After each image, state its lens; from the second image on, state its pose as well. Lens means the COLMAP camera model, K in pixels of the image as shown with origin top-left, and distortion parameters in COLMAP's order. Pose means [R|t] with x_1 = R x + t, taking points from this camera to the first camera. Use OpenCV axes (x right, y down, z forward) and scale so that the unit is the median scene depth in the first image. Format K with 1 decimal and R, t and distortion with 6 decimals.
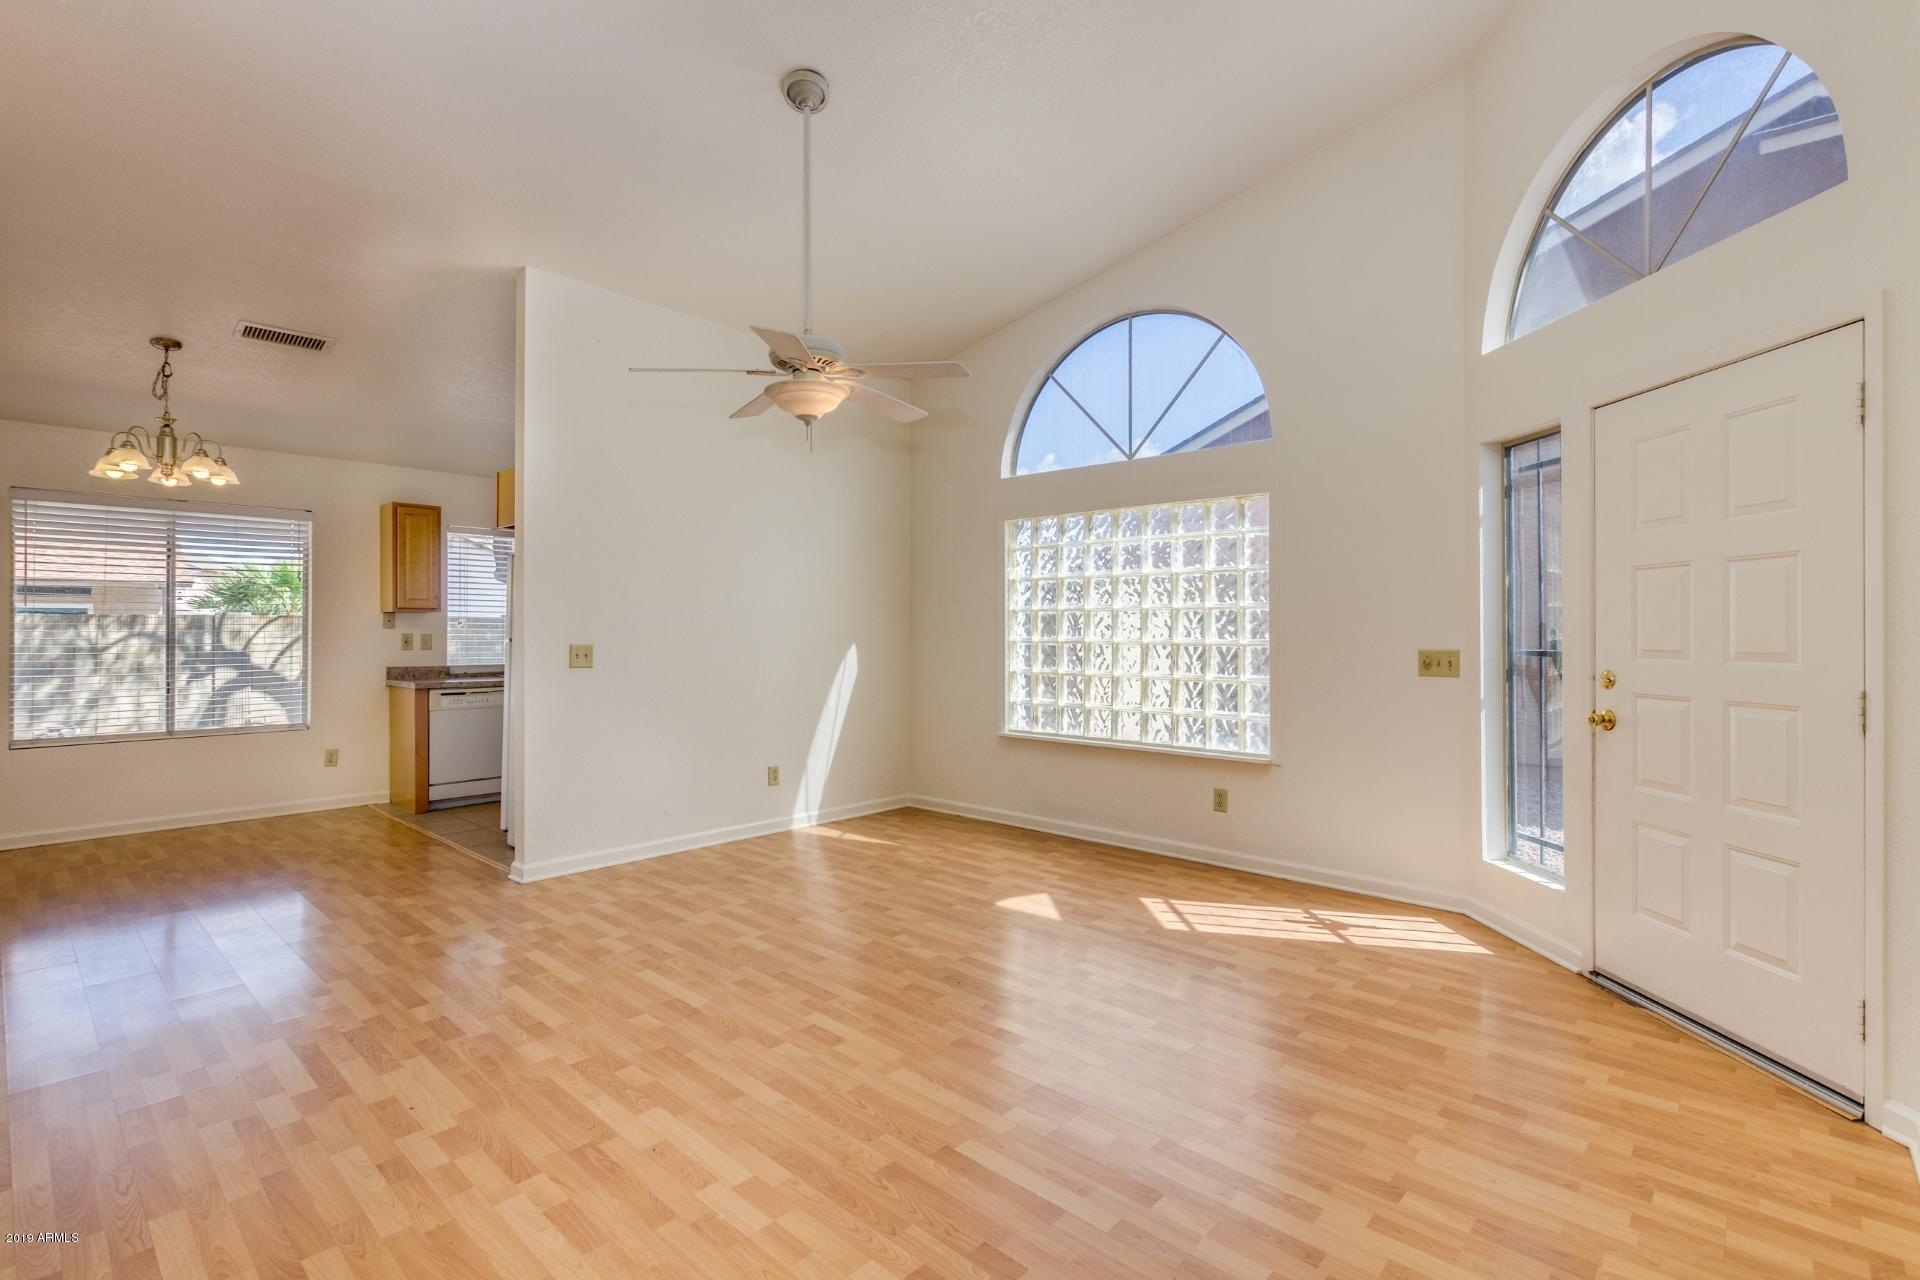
lens RADIAL K [[887.6, 0, 960.0], [0, 887.6, 640.0], [0, 0, 1]] dist [-0.001258, -0.000128]
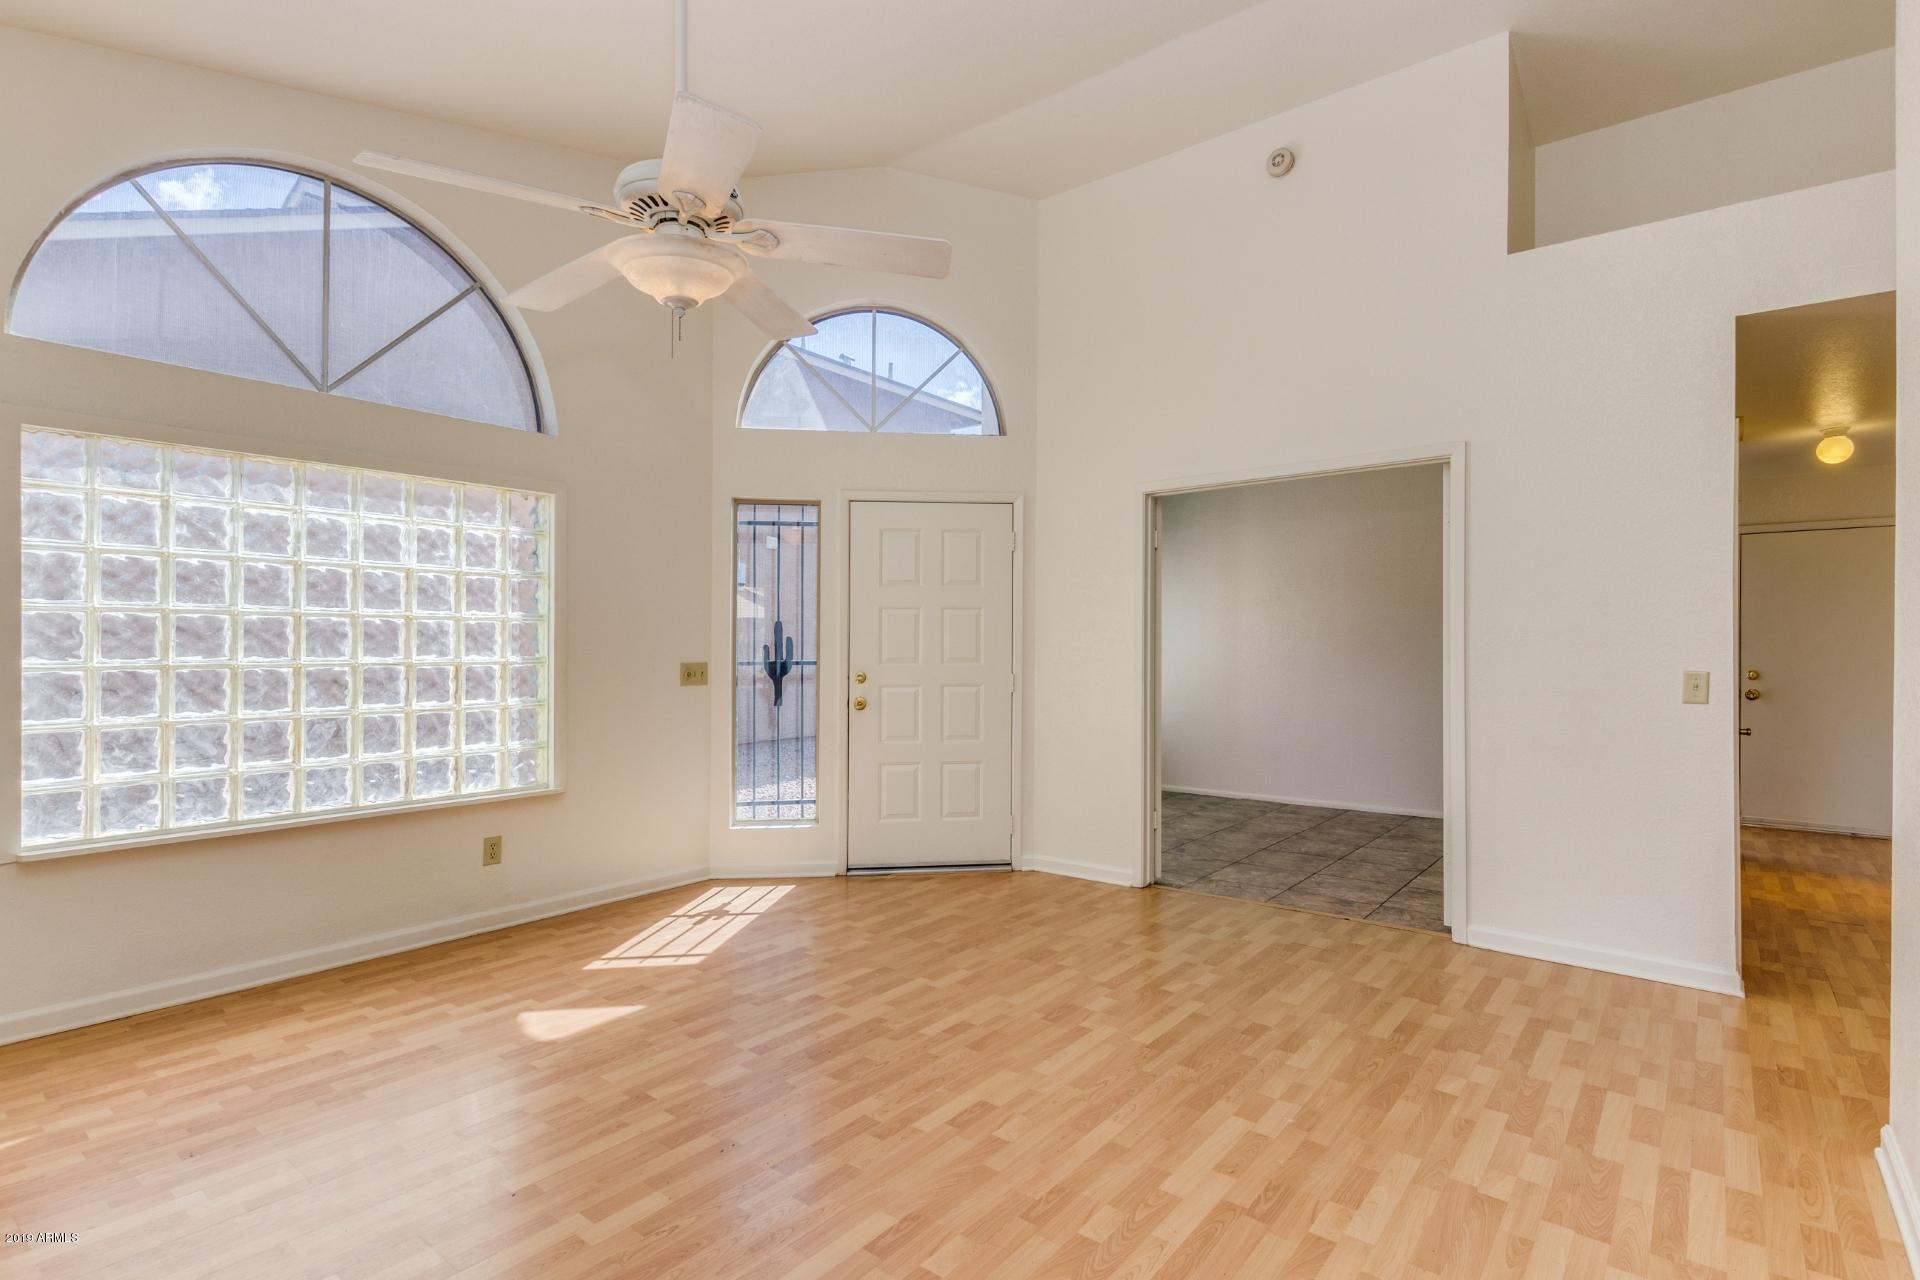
lens RADIAL K [[957.7, 0, 960.0], [0, 957.7, 640.0], [0, 0, 1]] dist [-0.000368, 0.000090]
pose [[-0.077083, 0.002624, 0.997021, -0.789230], [0.013920, 0.999902, -0.001555, -0.011438], [-0.996928, 0.013758, -0.077112, 0.783349]]
